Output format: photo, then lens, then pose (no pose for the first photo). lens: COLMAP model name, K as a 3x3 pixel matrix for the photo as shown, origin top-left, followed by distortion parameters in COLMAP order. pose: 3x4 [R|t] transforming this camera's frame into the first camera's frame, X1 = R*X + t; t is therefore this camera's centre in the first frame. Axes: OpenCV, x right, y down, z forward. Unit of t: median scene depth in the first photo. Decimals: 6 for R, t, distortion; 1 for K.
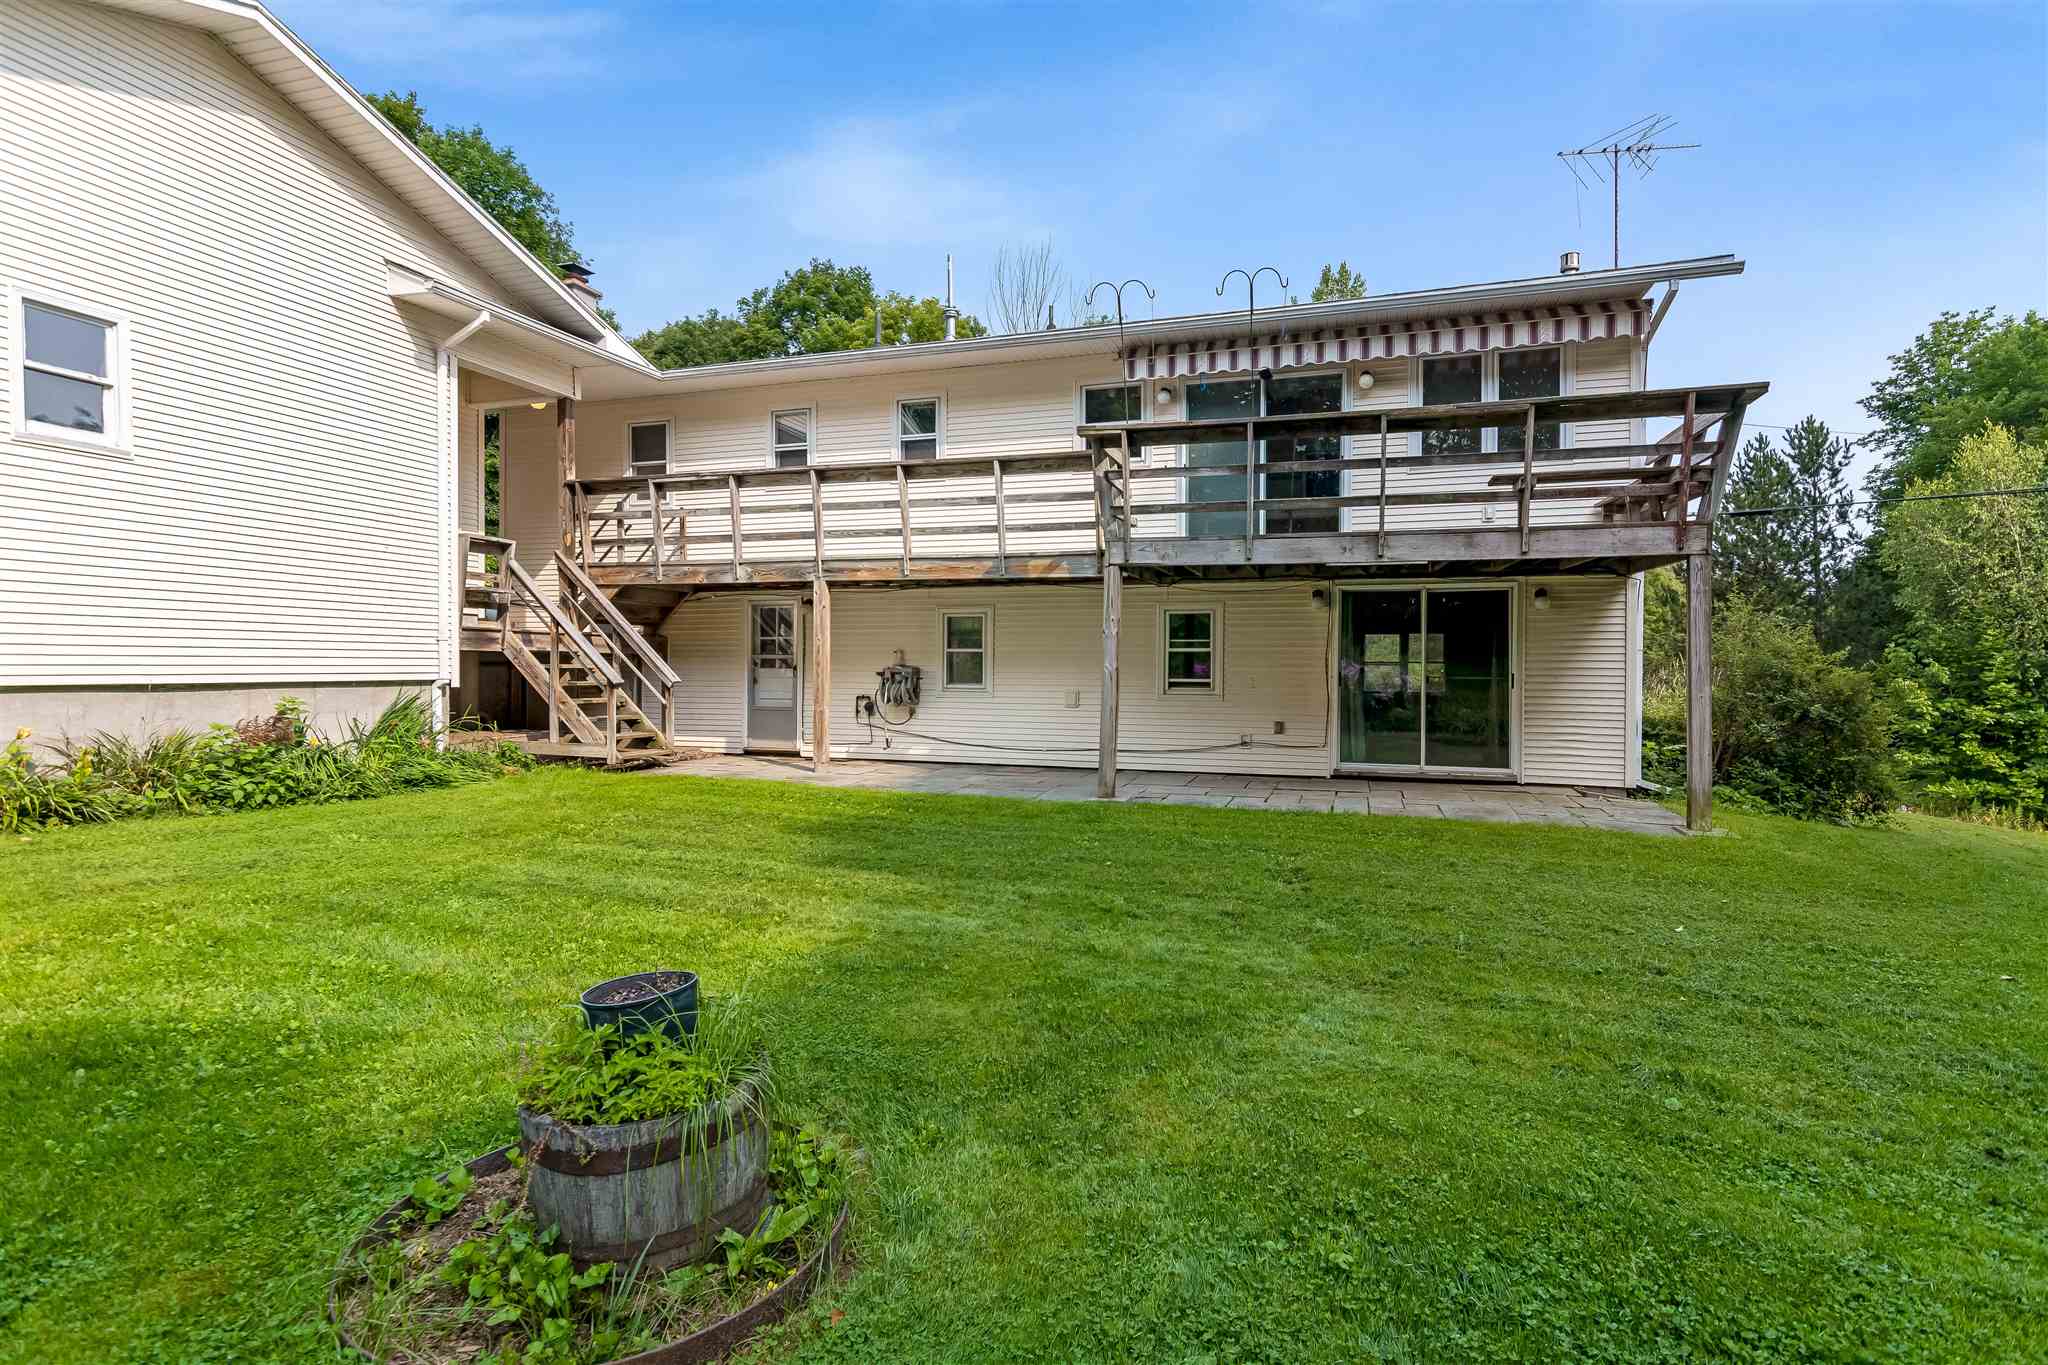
lens RADIAL K [[1005.4, 0, 1024.0], [0, 1005.4, 682.5], [0, 0, 1]] dist [-0.000804, -0.000120]
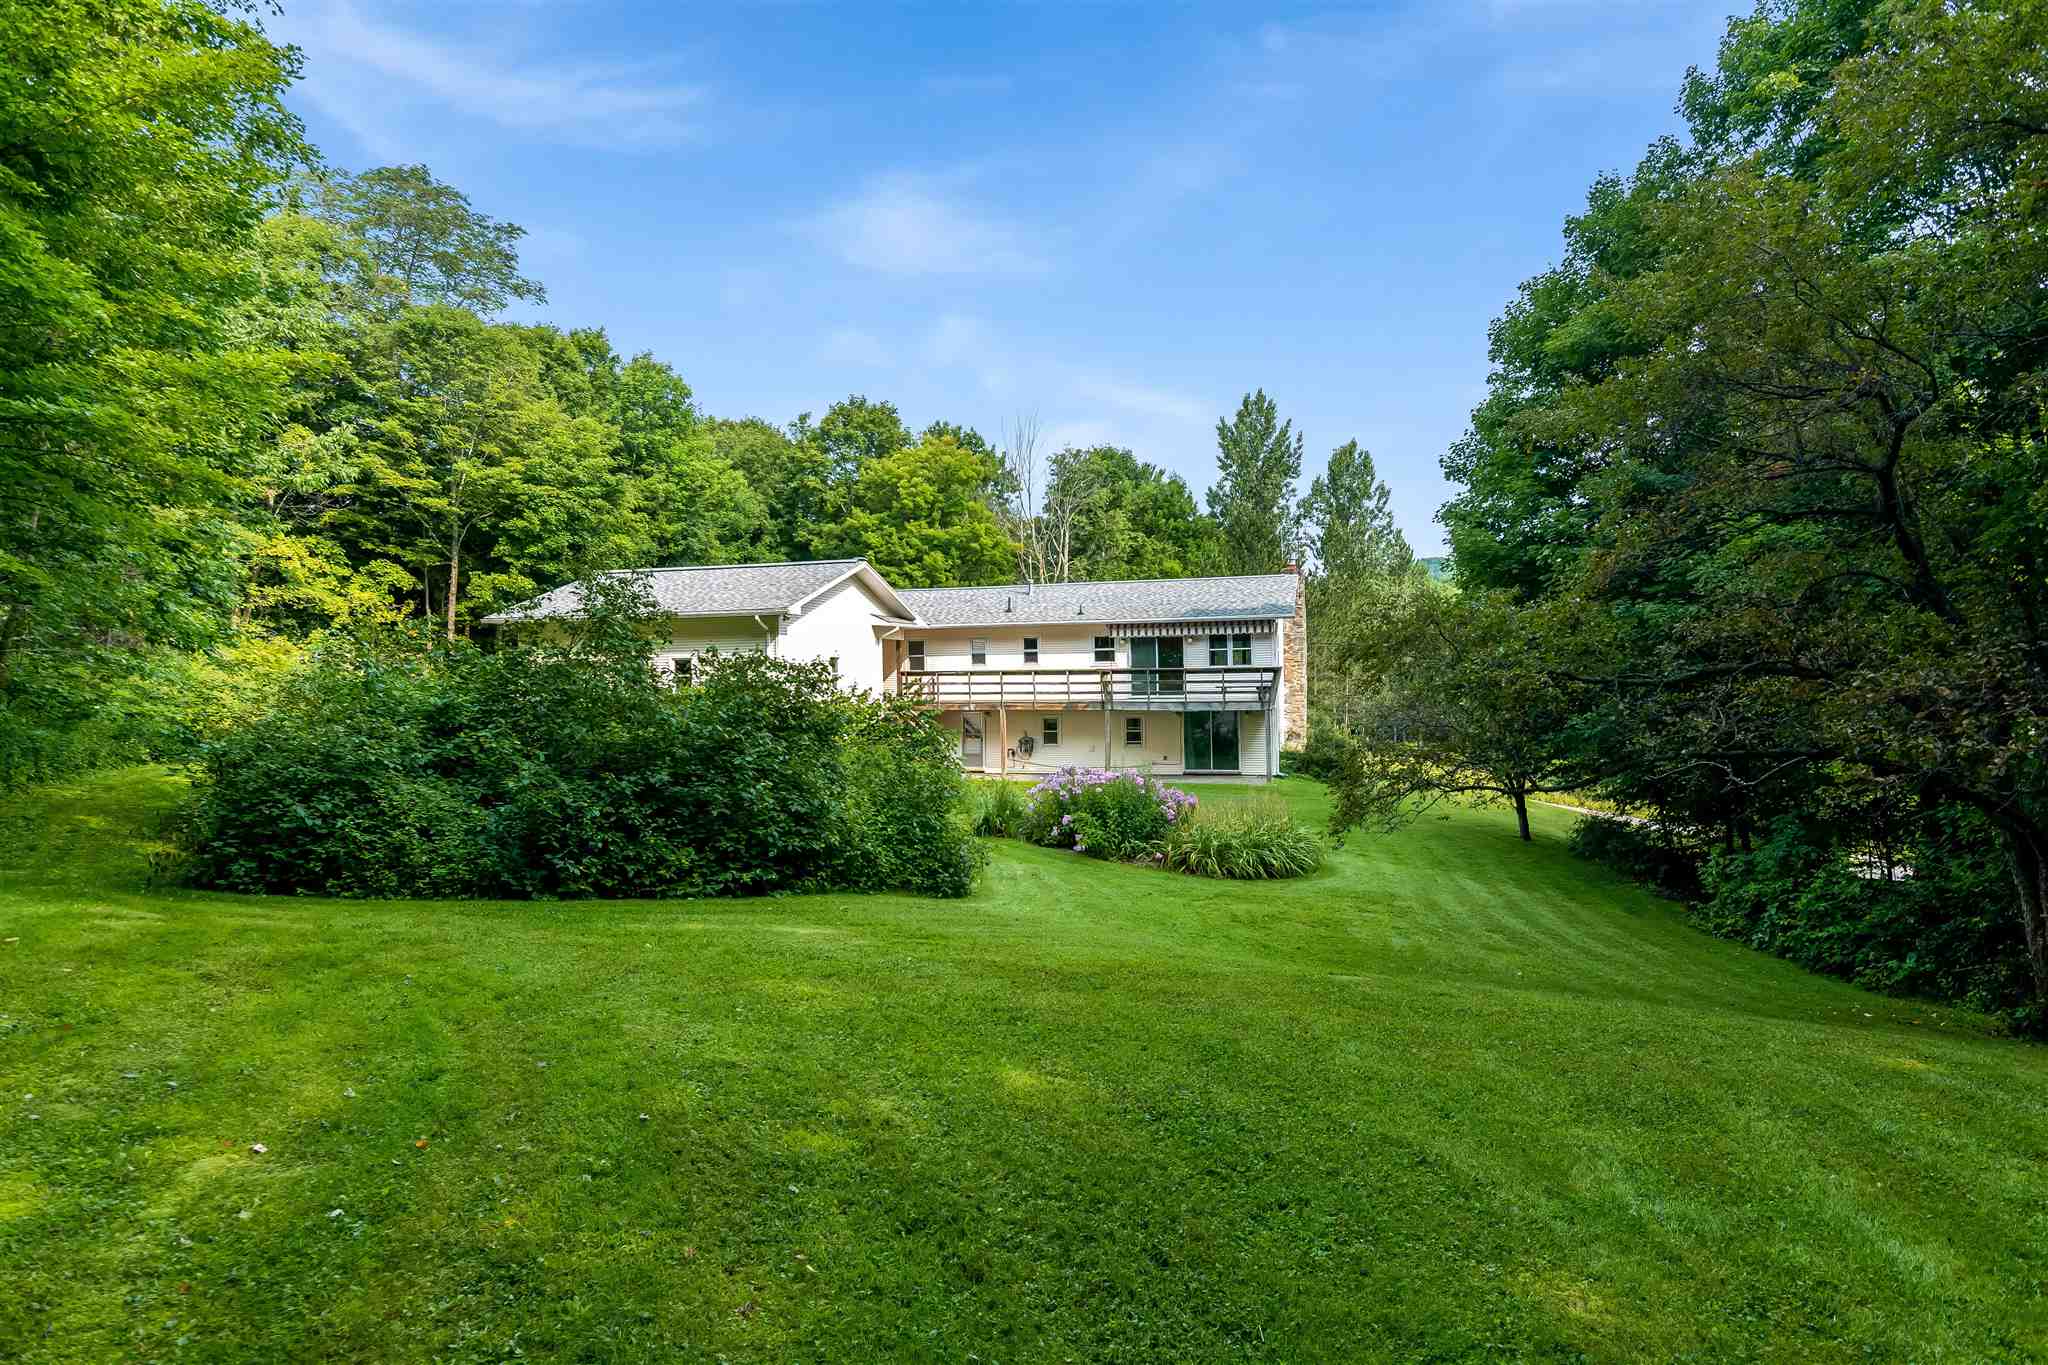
lens RADIAL K [[1173.0, 0, 1024.0], [0, 1173.0, 682.5], [0, 0, 1]] dist [-0.001020, -0.000221]
pose [[0.998706, -0.020134, 0.046698, -0.305864], [0.020730, 0.999709, -0.012310, -0.139959], [-0.046437, 0.013262, 0.998833, -2.369069]]
